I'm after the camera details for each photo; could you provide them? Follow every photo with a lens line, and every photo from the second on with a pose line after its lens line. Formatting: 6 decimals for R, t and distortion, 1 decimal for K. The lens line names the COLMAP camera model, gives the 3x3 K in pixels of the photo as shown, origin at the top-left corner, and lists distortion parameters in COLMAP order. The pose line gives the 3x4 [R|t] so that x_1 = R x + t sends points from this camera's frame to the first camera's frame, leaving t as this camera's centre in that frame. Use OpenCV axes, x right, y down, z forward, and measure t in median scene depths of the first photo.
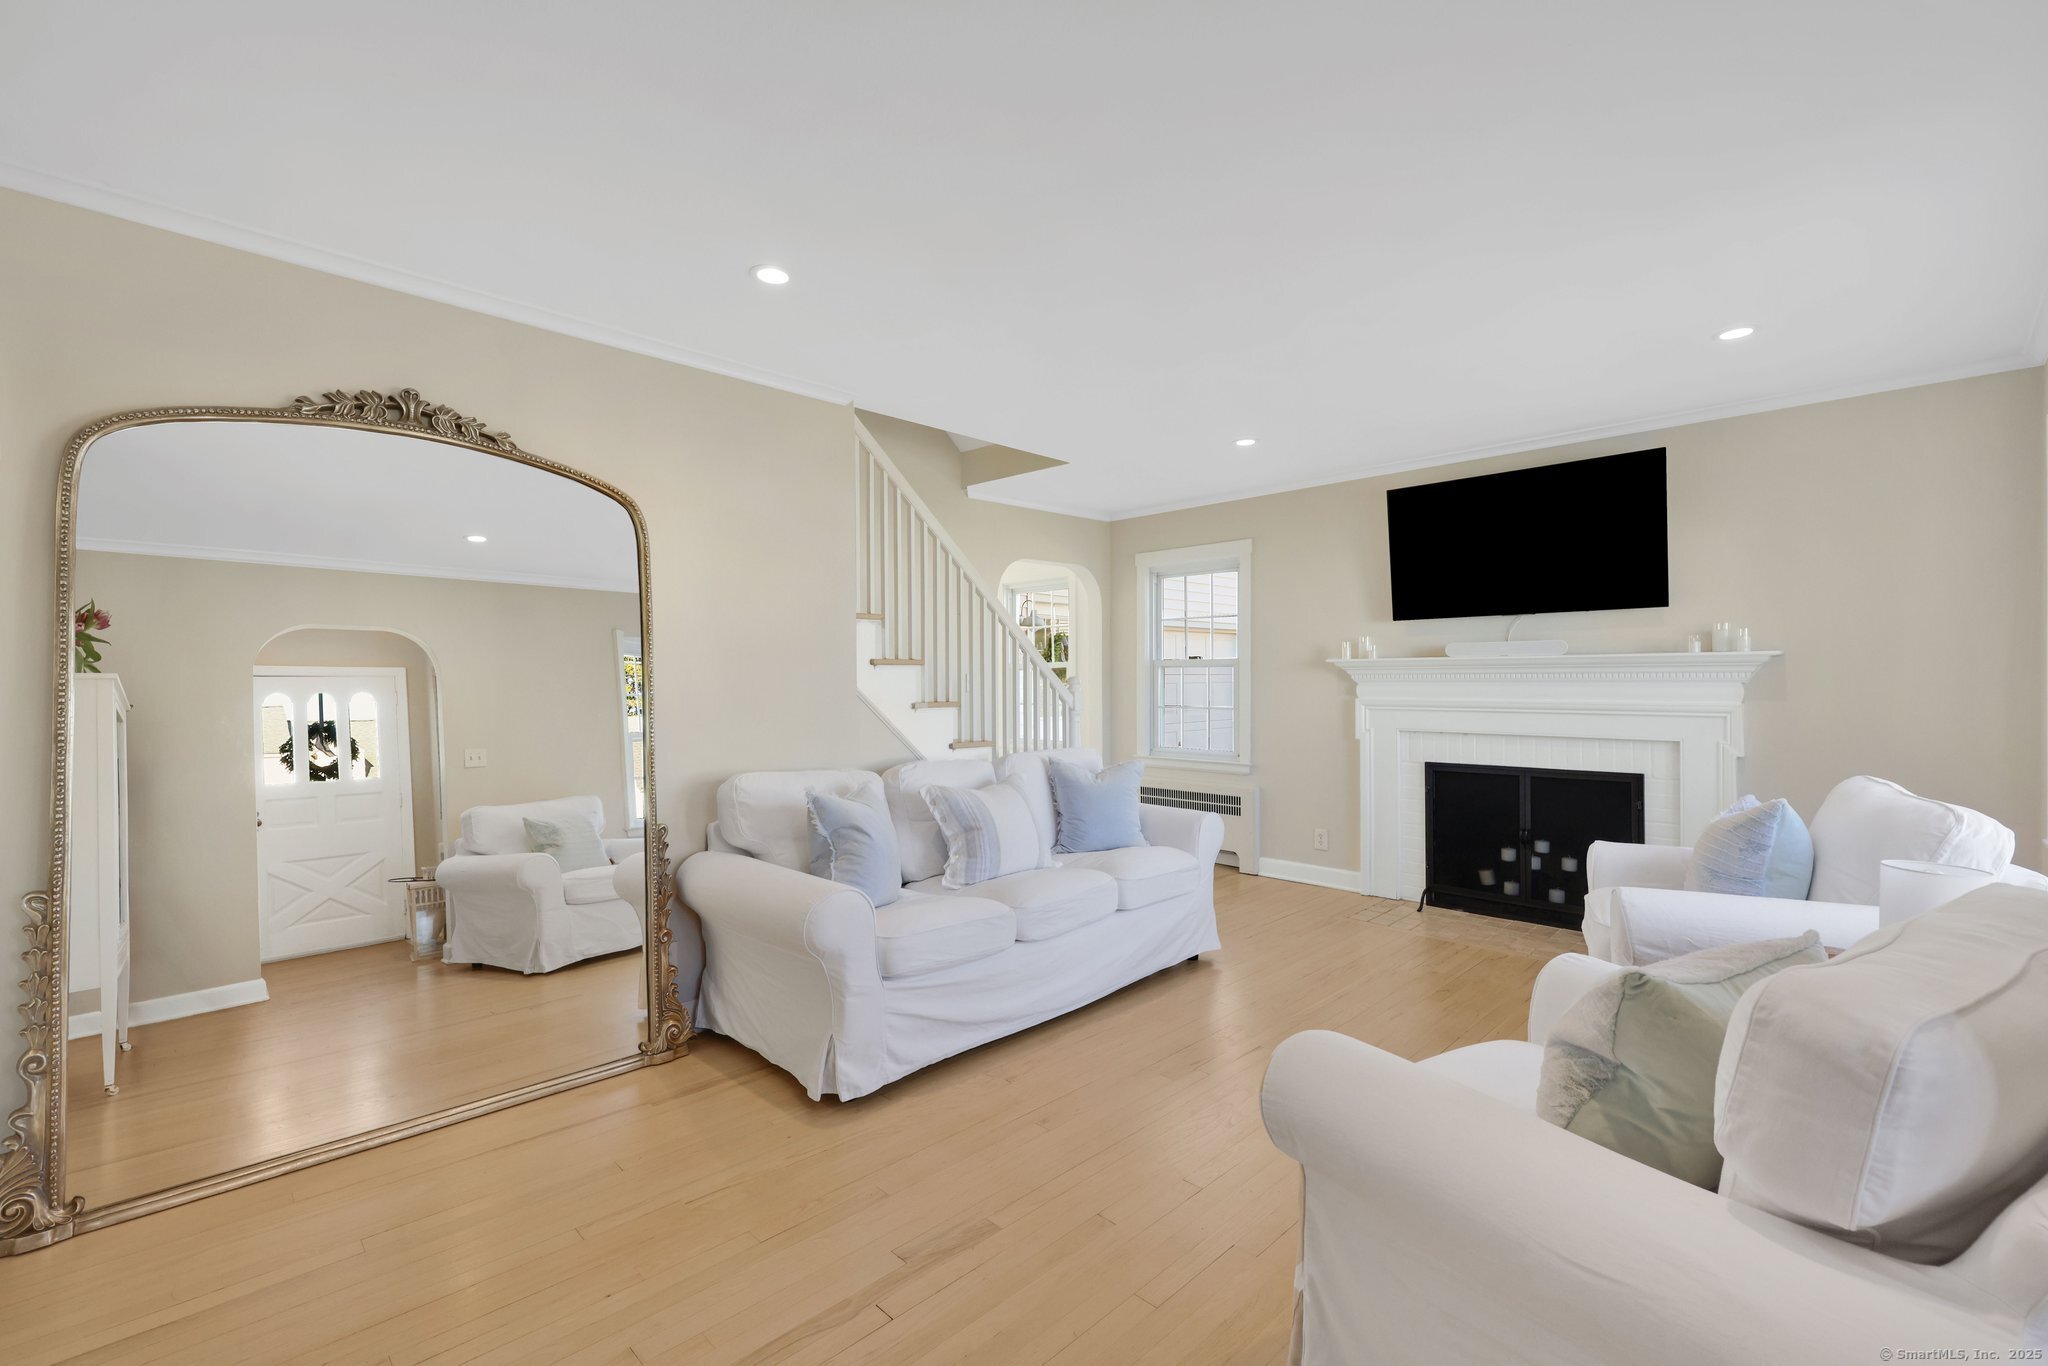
lens RADIAL K [[891.2, 0, 1003.9], [0, 891.2, 682.1], [0, 0, 1]] dist [0.002709, 0.000058]
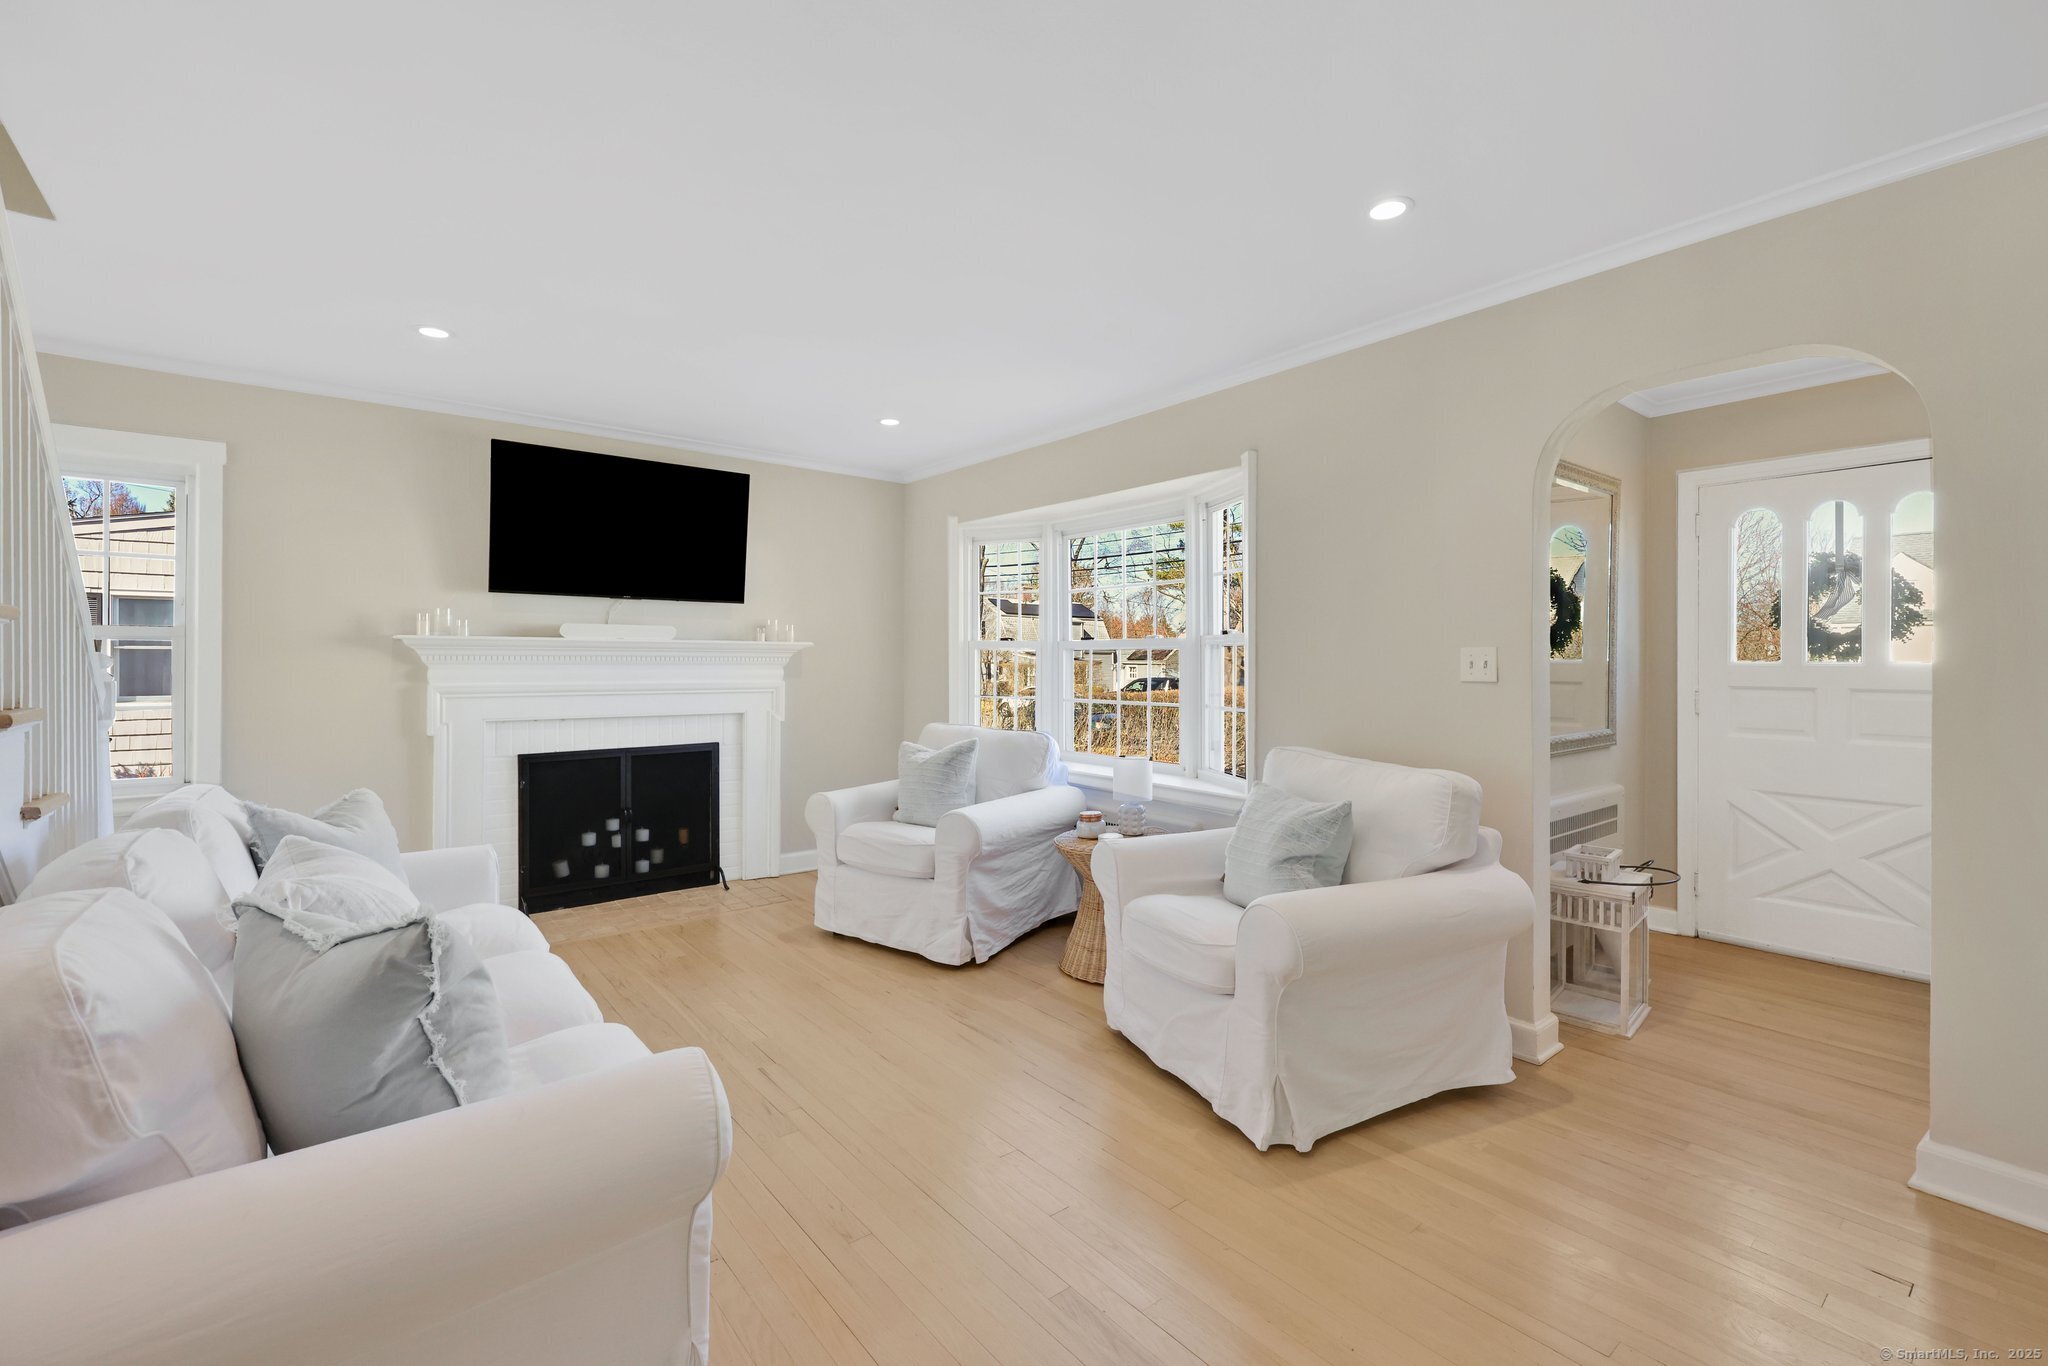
lens RADIAL K [[891.2, 0, 1015.3], [0, 891.2, 664.9], [0, 0, 1]] dist [0.002709, 0.000058]
pose [[0.093033, 0.006004, 0.995645, -0.385894], [0.002816, 0.999976, -0.006293, 0.007556], [-0.995659, 0.003389, 0.093014, 0.445169]]
